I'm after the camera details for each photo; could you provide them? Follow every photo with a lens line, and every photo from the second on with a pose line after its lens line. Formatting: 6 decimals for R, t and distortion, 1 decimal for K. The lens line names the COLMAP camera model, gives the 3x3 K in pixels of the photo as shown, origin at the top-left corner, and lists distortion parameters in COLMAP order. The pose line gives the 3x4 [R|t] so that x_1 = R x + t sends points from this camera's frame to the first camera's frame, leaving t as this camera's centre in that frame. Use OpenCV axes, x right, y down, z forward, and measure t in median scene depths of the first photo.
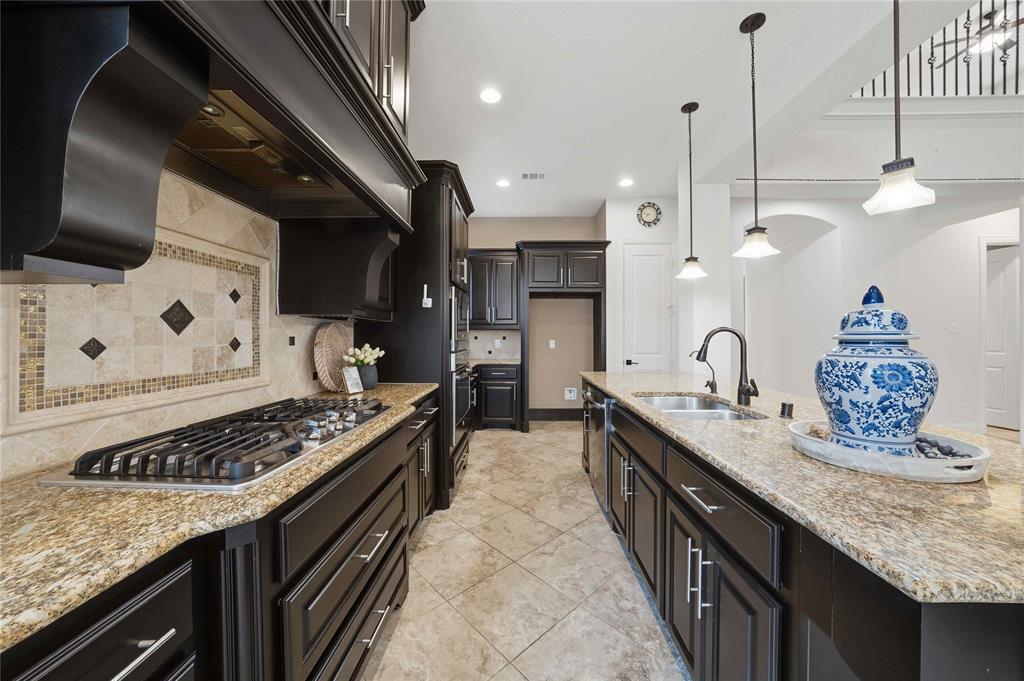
lens RADIAL K [[357.8, 0, 512.0], [0, 357.8, 340.5], [0, 0, 1]] dist [-0.001608, -0.000024]
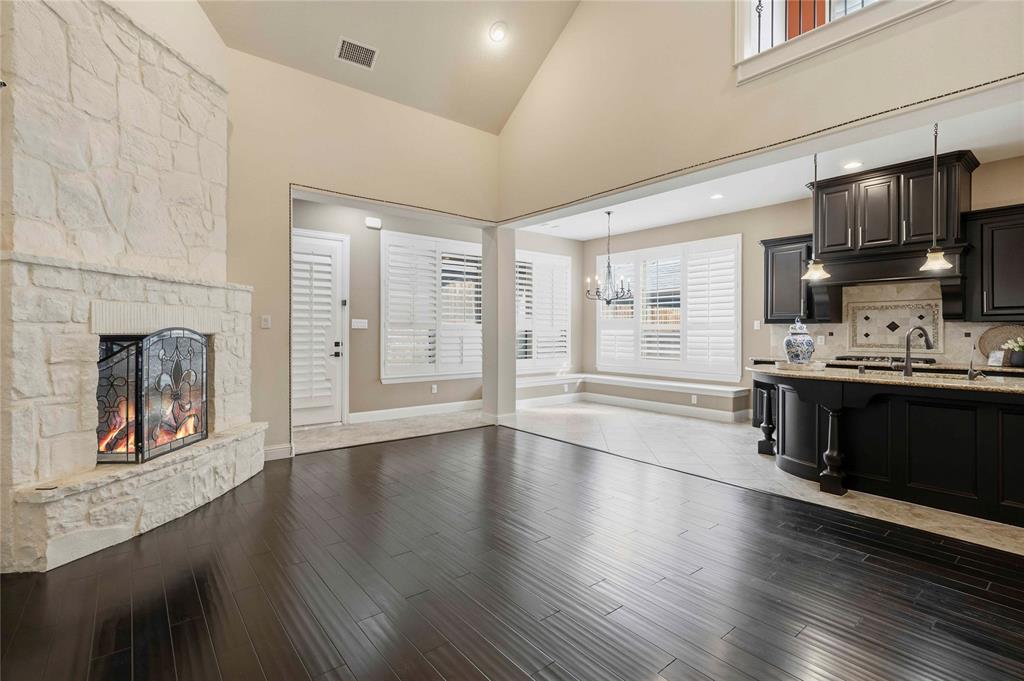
lens RADIAL K [[478.2, 0, 511.6], [0, 478.2, 331.5], [0, 0, 1]] dist [-0.001645, -0.000475]
pose [[-0.758888, -0.001816, -0.651218, 4.066537], [-0.009198, 0.999926, 0.007929, -0.020018], [0.651156, 0.012007, -0.758849, 1.810521]]
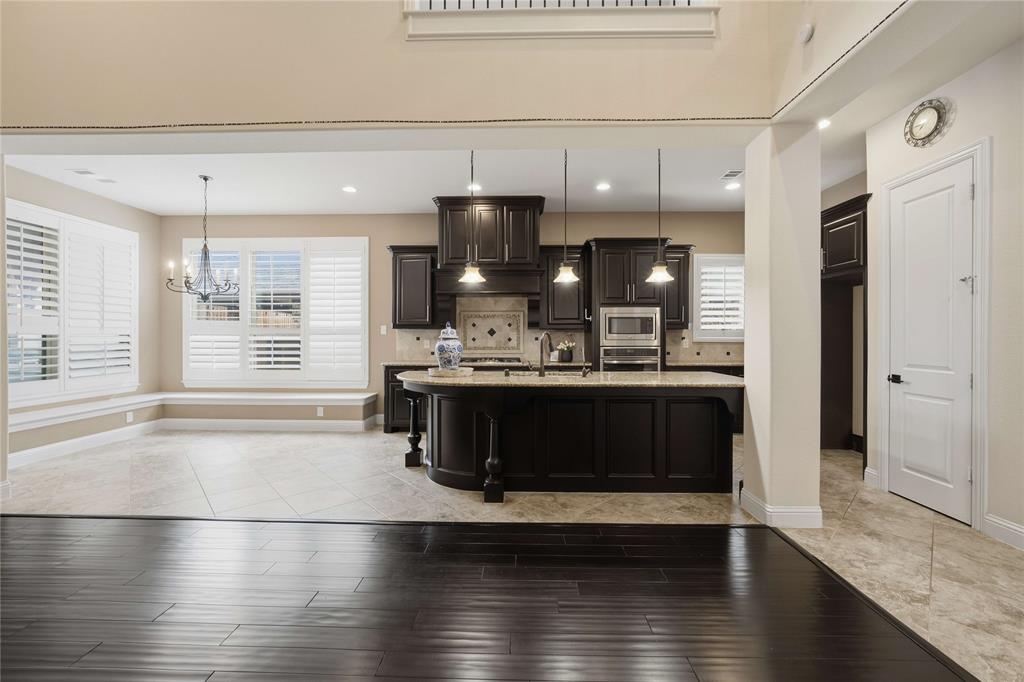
lens RADIAL K [[412.5, 0, 512.0], [0, 412.5, 337.4], [0, 0, 1]] dist [-0.008161, 0.000414]
pose [[0.000253, 0.001315, -0.999999, 3.260125], [-0.011313, 0.999935, 0.001312, -0.014481], [0.999936, 0.011313, 0.000268, 1.081562]]
